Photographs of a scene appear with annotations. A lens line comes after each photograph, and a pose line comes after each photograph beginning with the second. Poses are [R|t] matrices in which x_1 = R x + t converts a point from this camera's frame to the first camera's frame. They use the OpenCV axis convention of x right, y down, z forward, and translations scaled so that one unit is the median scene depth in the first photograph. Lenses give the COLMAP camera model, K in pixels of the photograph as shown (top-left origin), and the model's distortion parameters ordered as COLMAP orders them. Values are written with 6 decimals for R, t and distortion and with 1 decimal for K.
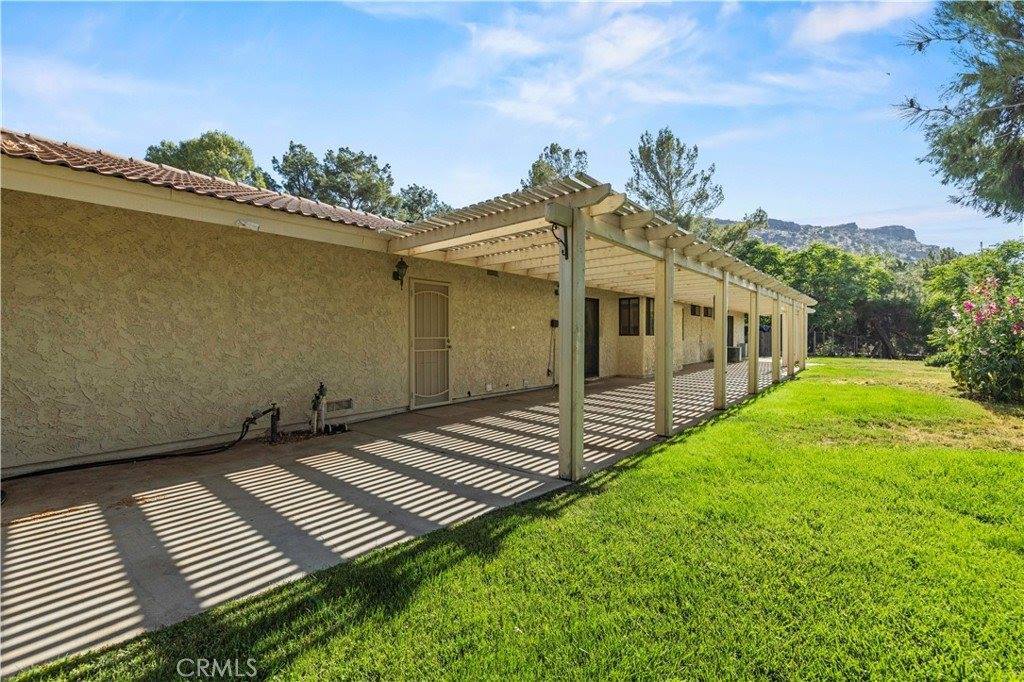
lens RADIAL K [[437.2, 0, 509.8], [0, 437.2, 334.5], [0, 0, 1]] dist [0.002711, 0.000300]
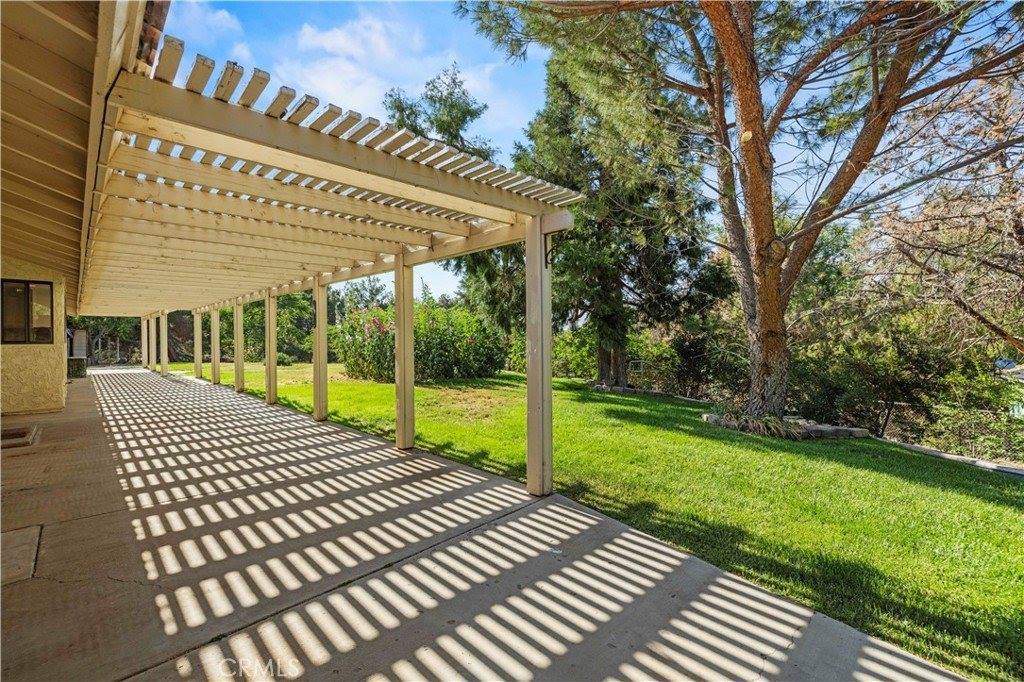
lens RADIAL K [[437.2, 0, 509.8], [0, 437.2, 334.5], [0, 0, 1]] dist [0.002711, 0.000300]
pose [[0.115103, 0.004163, 0.993345, -0.888680], [0.007999, 0.999955, -0.005118, -0.014090], [-0.993321, 0.008535, 0.115064, 1.029507]]
